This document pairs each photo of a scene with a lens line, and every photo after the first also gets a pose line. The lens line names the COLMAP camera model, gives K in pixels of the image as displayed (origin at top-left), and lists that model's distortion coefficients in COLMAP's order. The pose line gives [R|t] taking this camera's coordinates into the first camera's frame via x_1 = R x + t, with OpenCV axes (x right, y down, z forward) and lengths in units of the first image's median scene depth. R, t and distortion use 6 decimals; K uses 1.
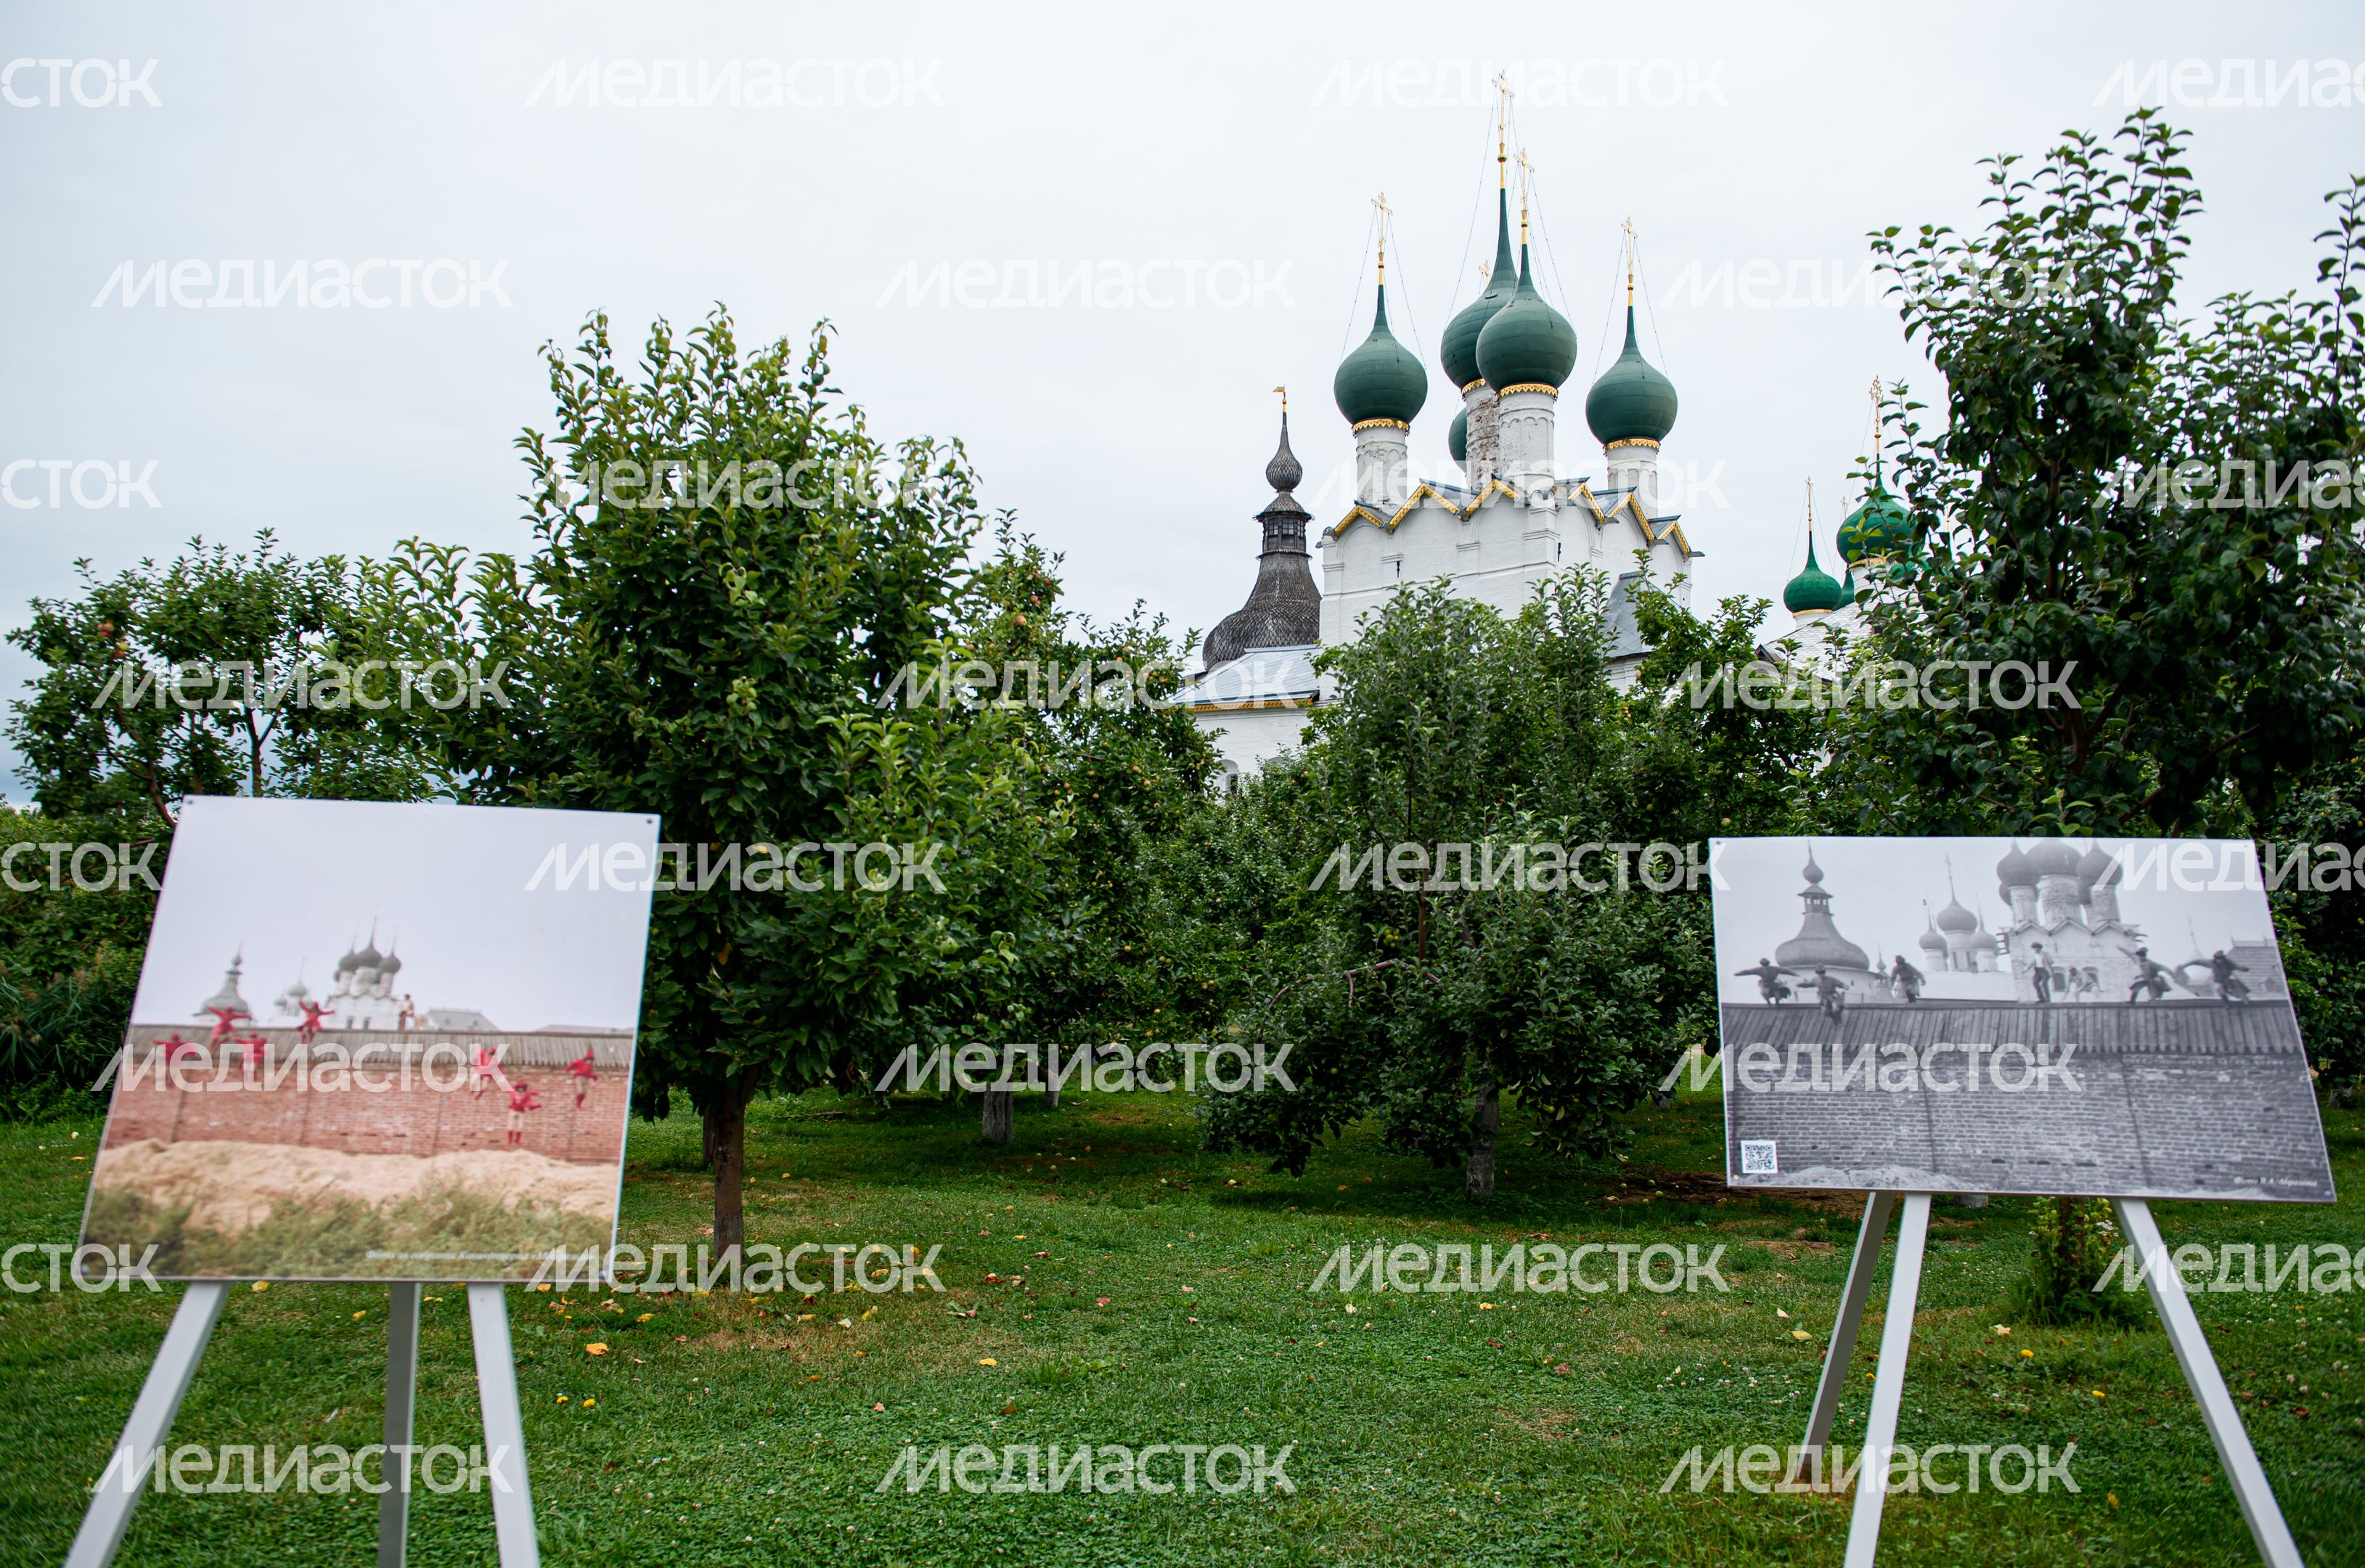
lens RADIAL K [[1796.3, 0, 1185.9], [0, 1796.3, 795.2], [0, 0, 1]] dist [-0.031951, -0.009076]
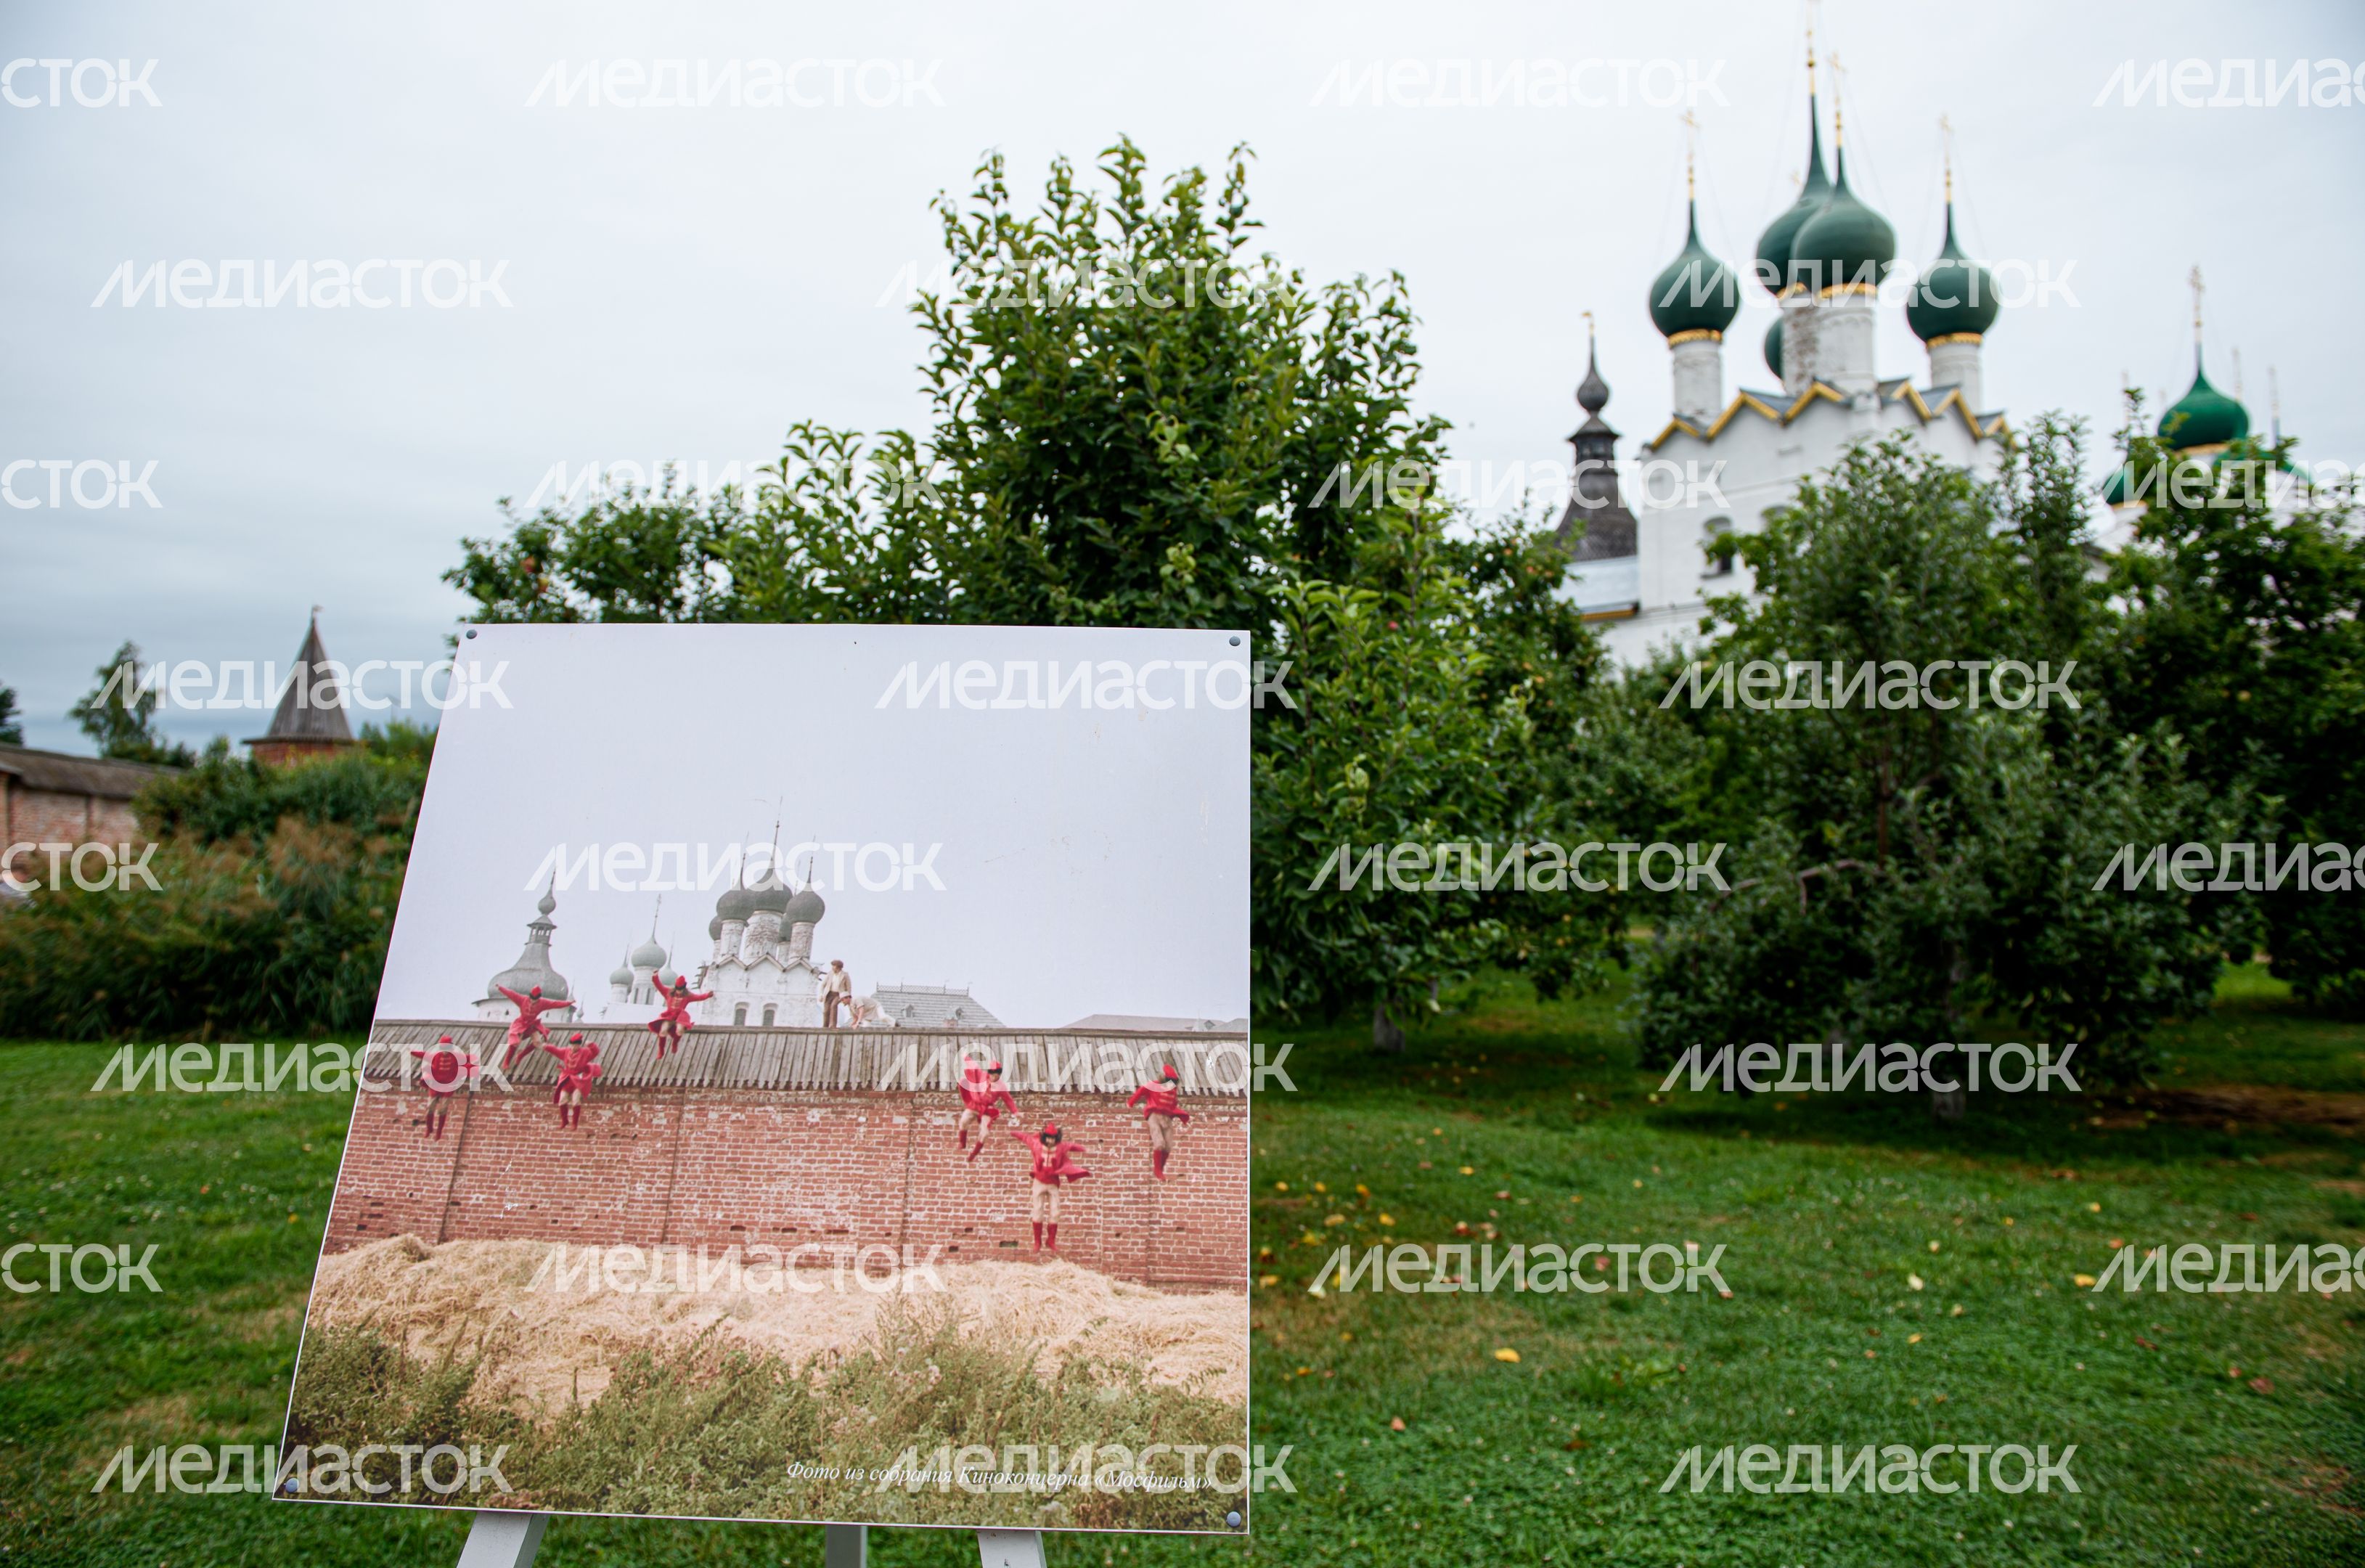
lens RADIAL K [[1614.3, 0, 1176.4], [0, 1614.3, 793.0], [0, 0, 1]] dist [-0.052418, -0.000924]
pose [[0.982081, -0.023756, -0.186957, -0.096951], [0.032451, 0.998523, 0.043585, 0.016912], [0.185645, -0.048871, 0.981401, 0.216369]]
